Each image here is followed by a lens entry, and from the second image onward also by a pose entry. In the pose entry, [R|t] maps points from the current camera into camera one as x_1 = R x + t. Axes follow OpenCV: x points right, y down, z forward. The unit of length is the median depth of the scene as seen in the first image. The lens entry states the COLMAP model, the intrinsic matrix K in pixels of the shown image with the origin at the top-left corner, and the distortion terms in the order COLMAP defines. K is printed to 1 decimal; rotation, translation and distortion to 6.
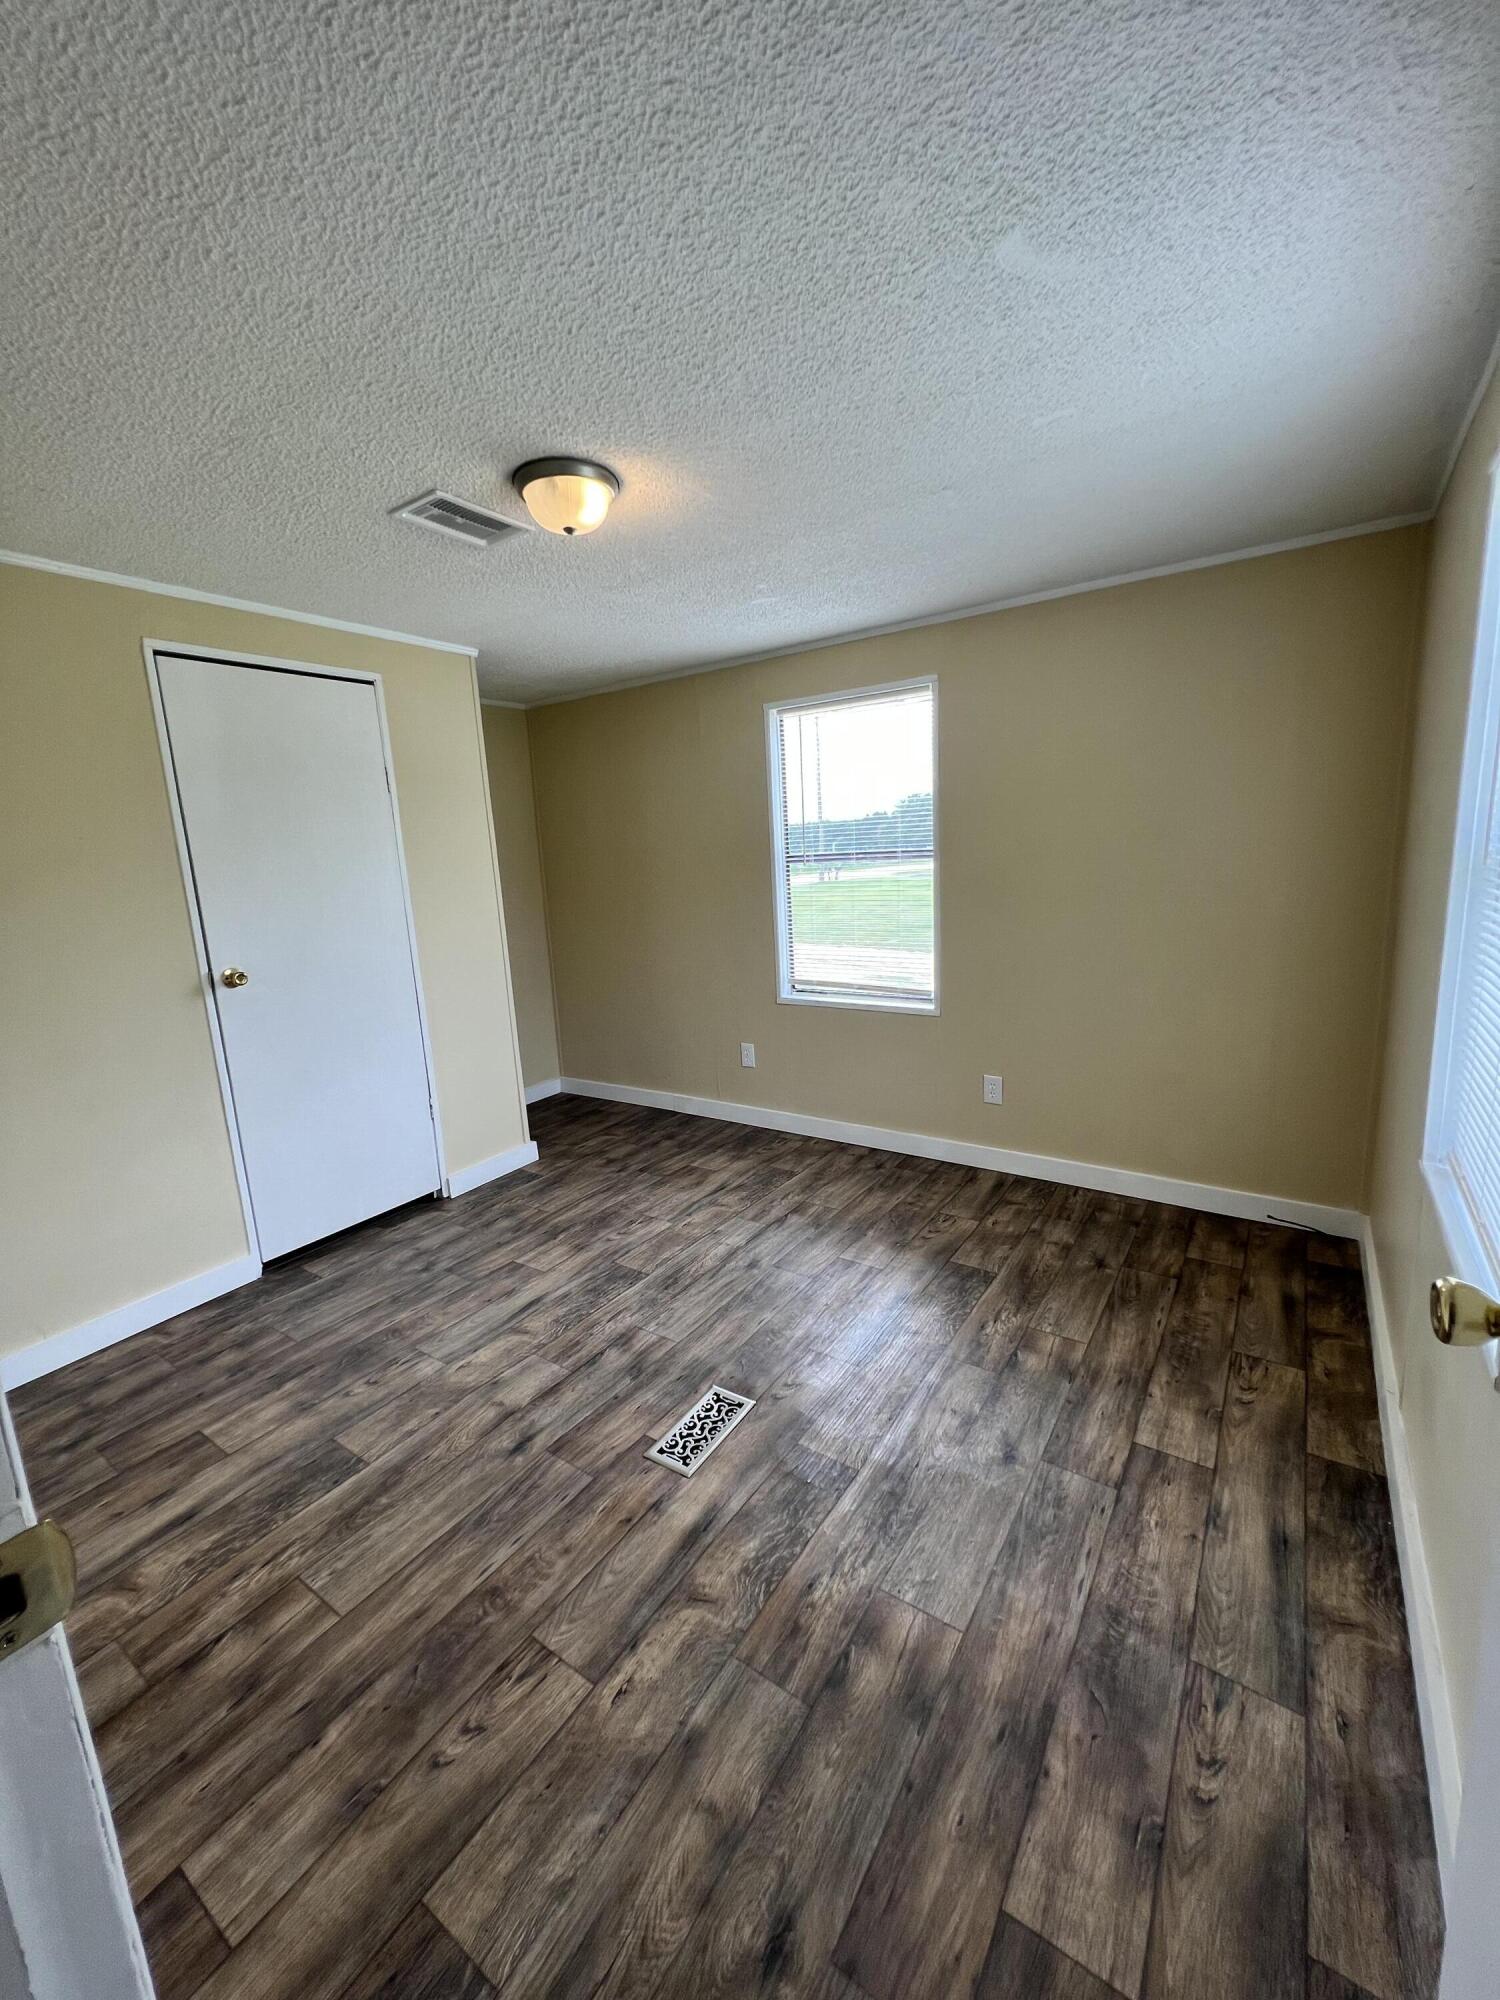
lens RADIAL K [[807.7, 0, 752.8], [0, 807.7, 969.4], [0, 0, 1]] dist [0.011554, 0.000564]
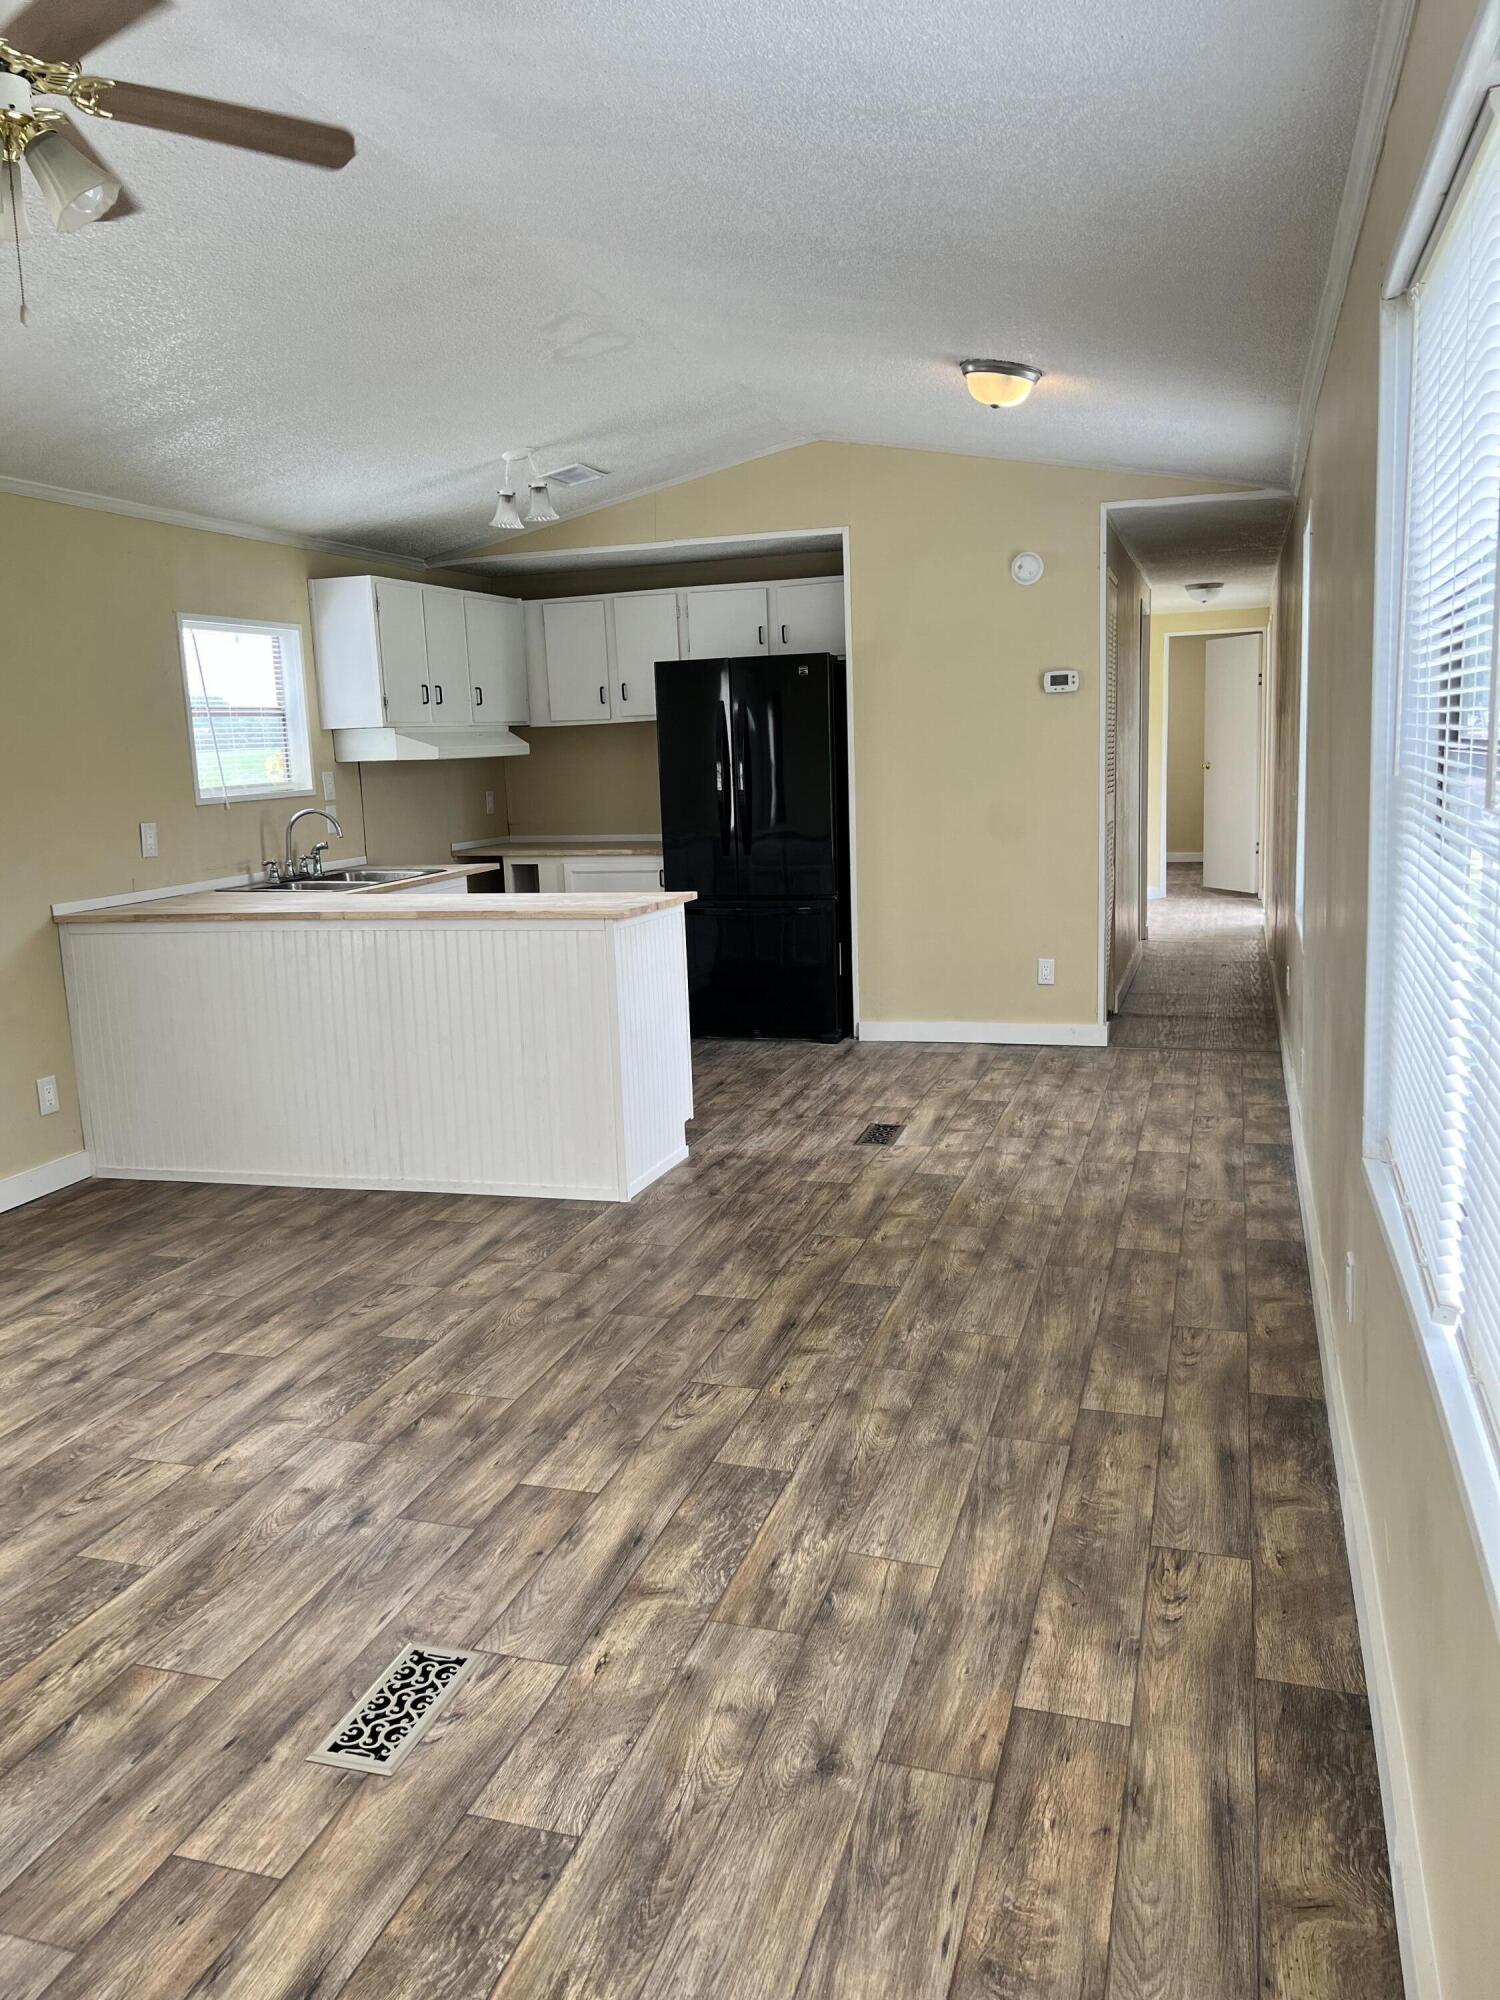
lens RADIAL K [[1497.1, 0, 744.5], [0, 1497.1, 1006.8], [0, 0, 1]] dist [0.055169, -0.065616]
pose [[0.959712, -0.043593, 0.277583, -0.030230], [0.036637, 0.998872, 0.030202, 0.007603], [-0.278587, -0.018815, 0.960227, -0.044039]]
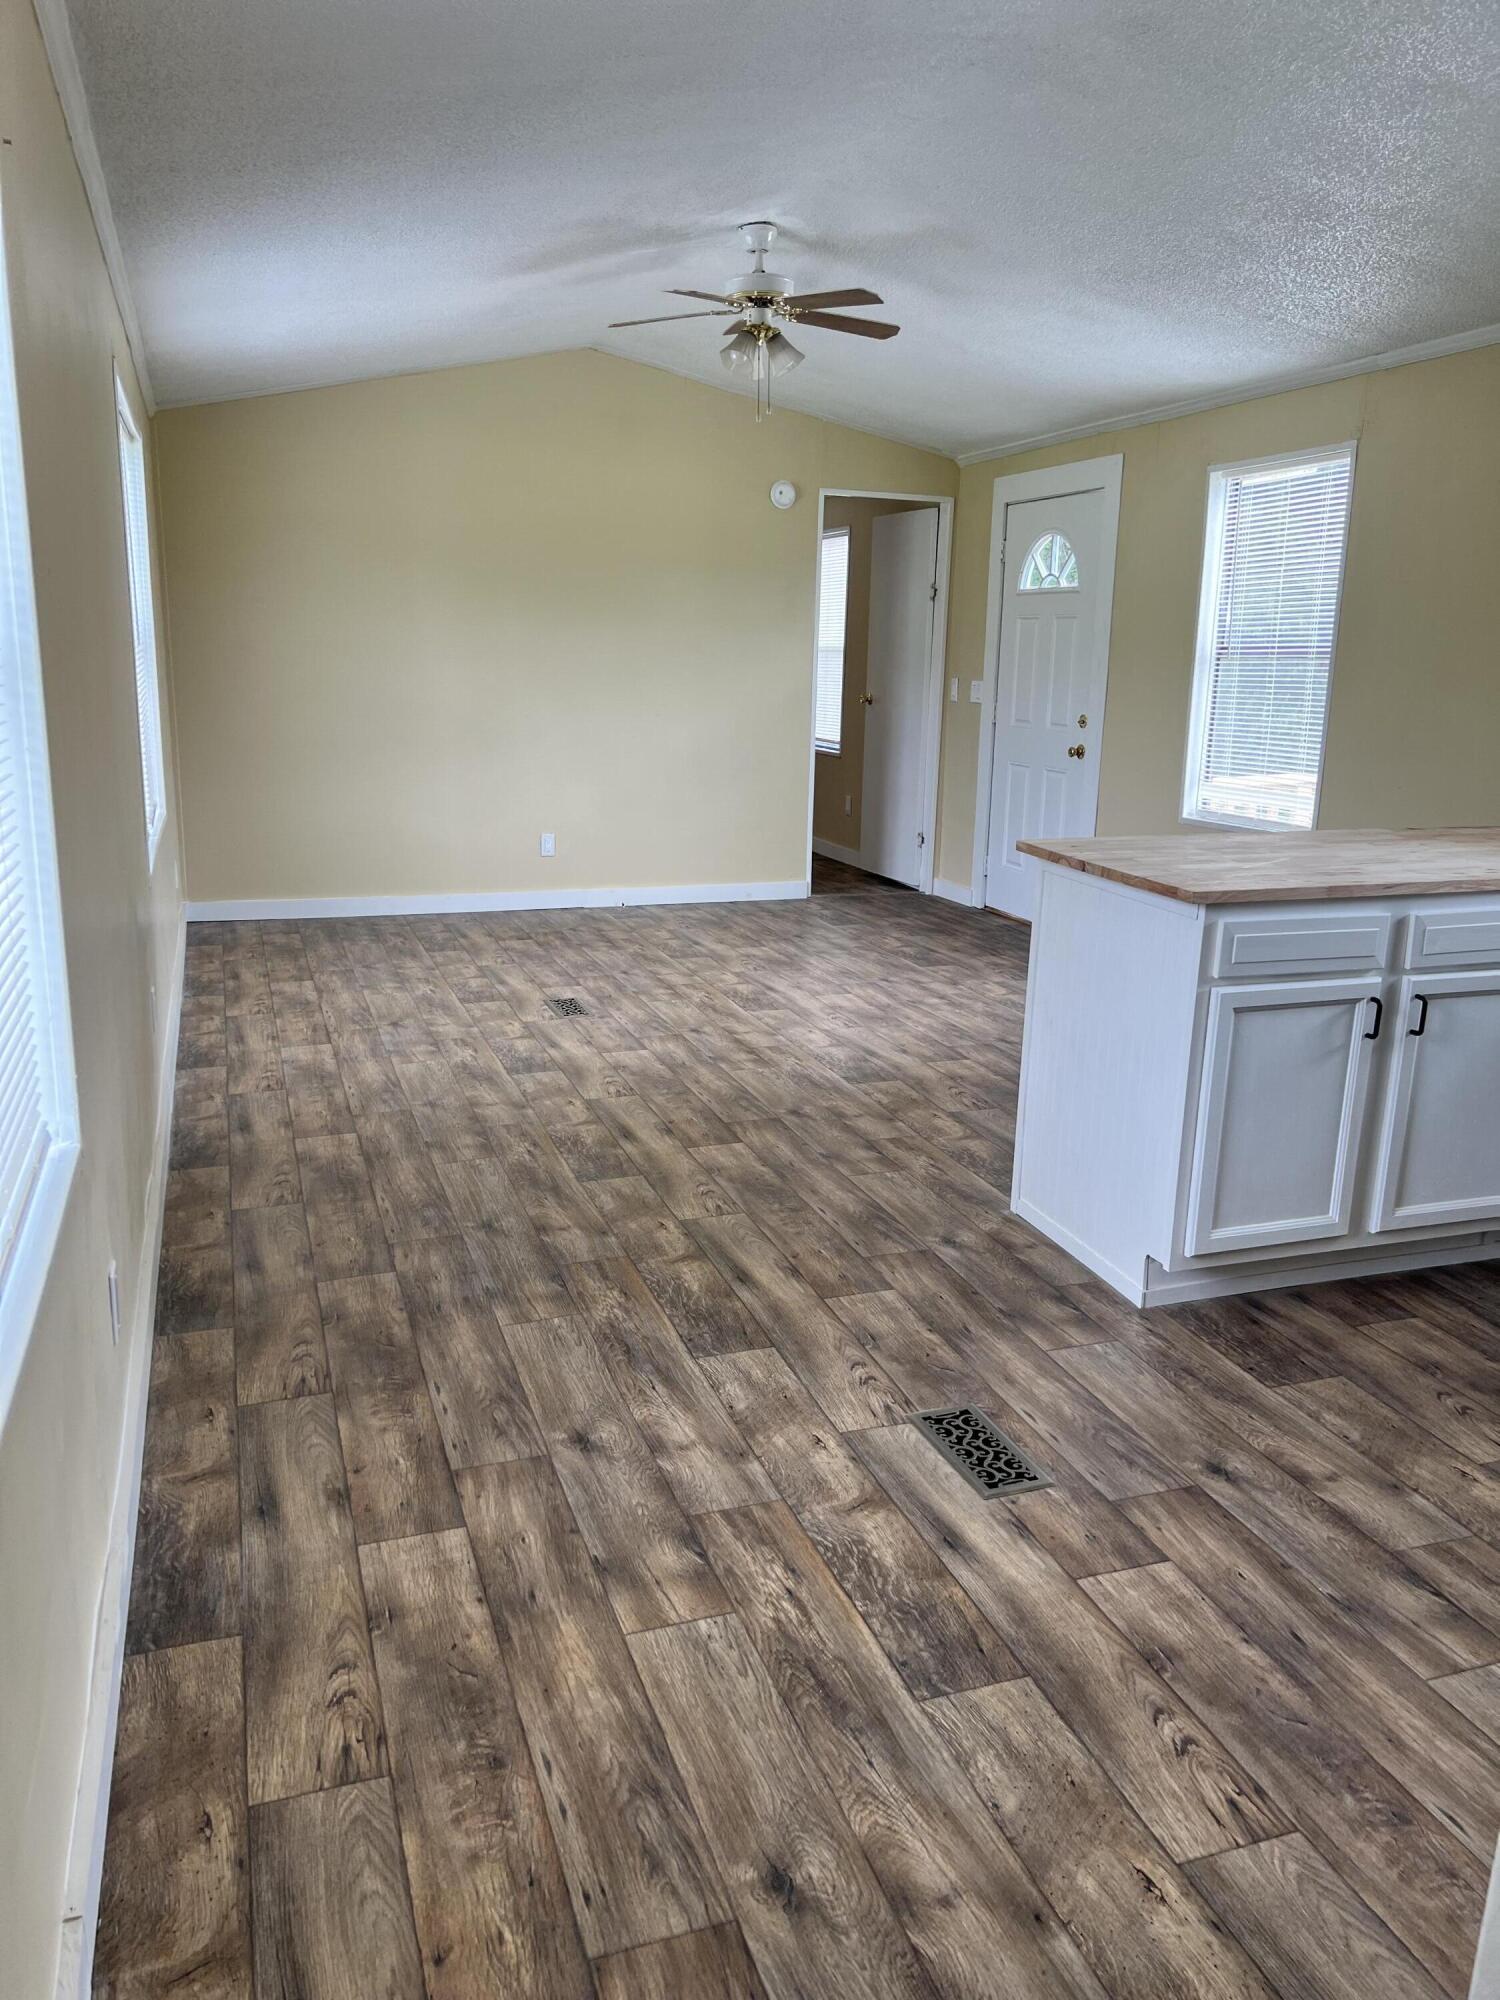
lens RADIAL K [[1463.3, 0, 835.7], [0, 1463.3, 940.1], [0, 0, 1]] dist [0.000549, -0.000848]
pose [[-0.549886, 0.200810, -0.810741, 1.072081], [-0.114218, 0.943471, 0.311154, -0.269382], [0.827393, 0.263700, -0.495865, 1.560455]]
